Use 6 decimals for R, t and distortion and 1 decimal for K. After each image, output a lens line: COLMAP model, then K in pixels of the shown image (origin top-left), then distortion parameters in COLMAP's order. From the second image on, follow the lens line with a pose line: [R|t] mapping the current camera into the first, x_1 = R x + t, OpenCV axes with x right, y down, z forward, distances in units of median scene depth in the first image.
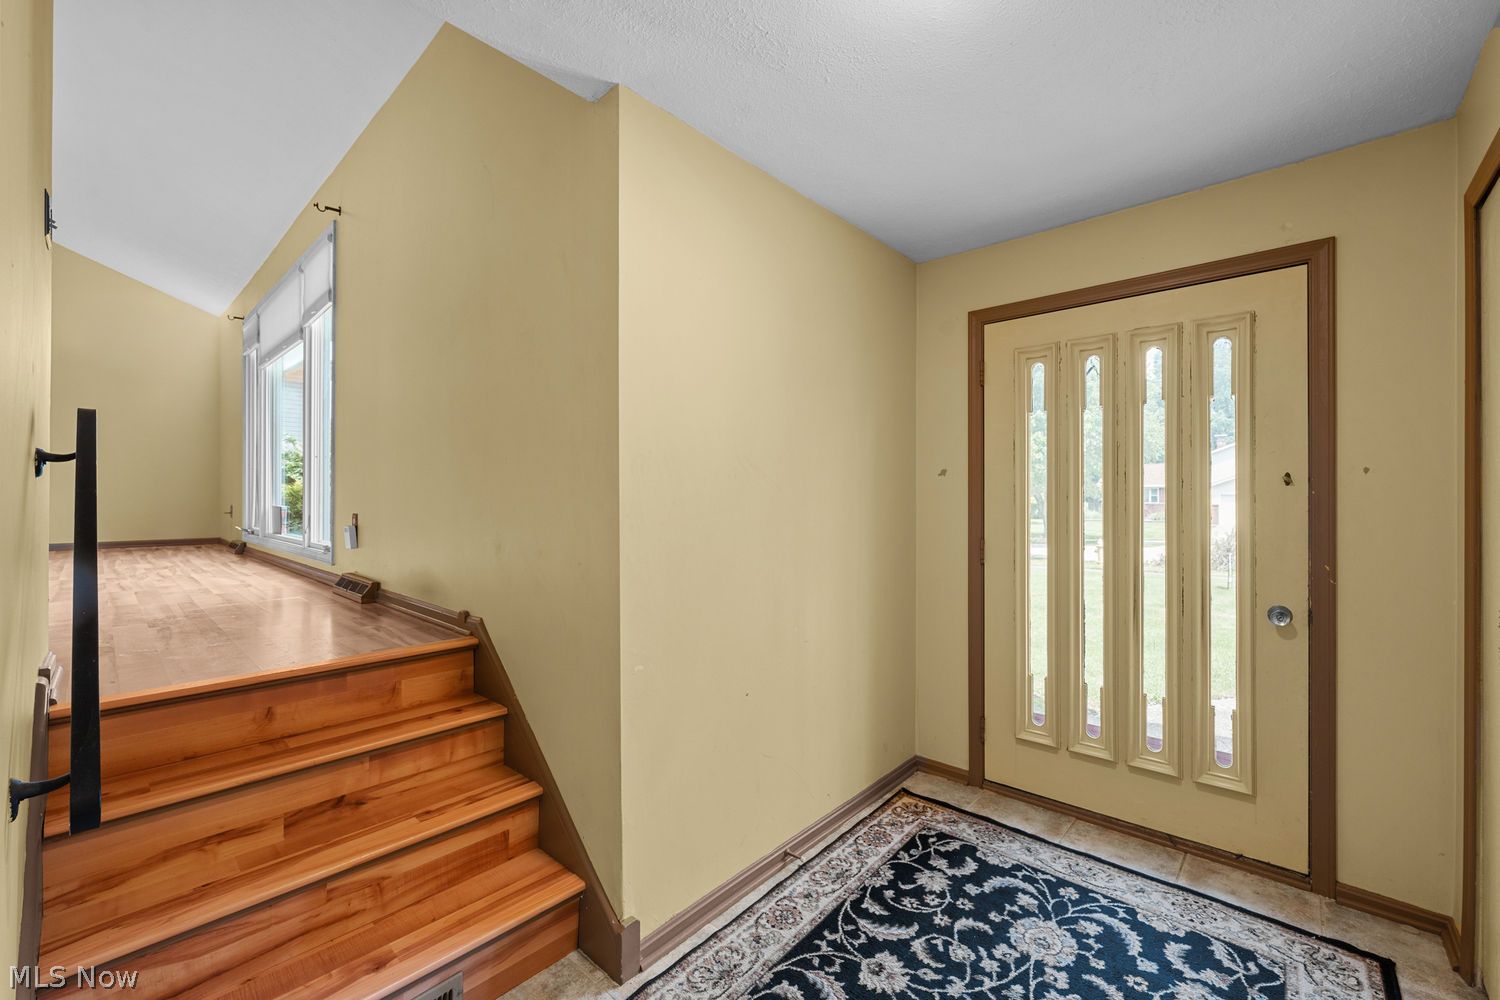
lens RADIAL K [[616.2, 0, 755.9], [0, 616.2, 489.8], [0, 0, 1]] dist [0.000410, -0.000057]
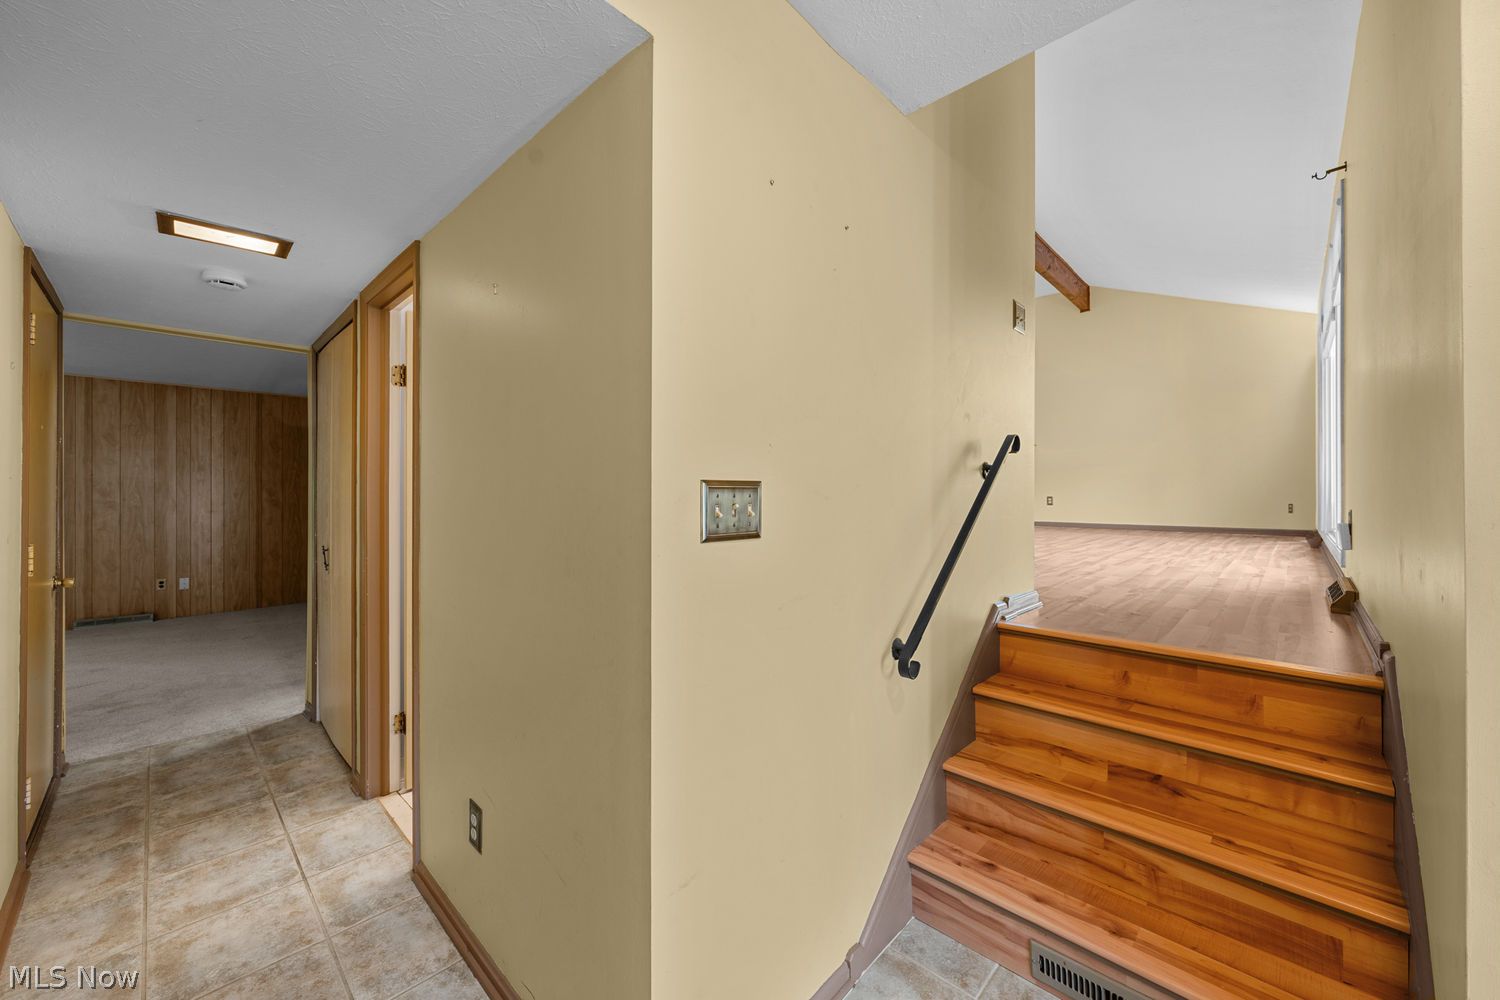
lens RADIAL K [[560.9, 0, 746.8], [0, 560.9, 489.8], [0, 0, 1]] dist [0.000462, 0.000182]
pose [[-0.027766, -0.004393, -0.999605, 0.304729], [0.014509, 0.999883, -0.004797, 0.003870], [0.999509, -0.014637, -0.027699, 0.324527]]
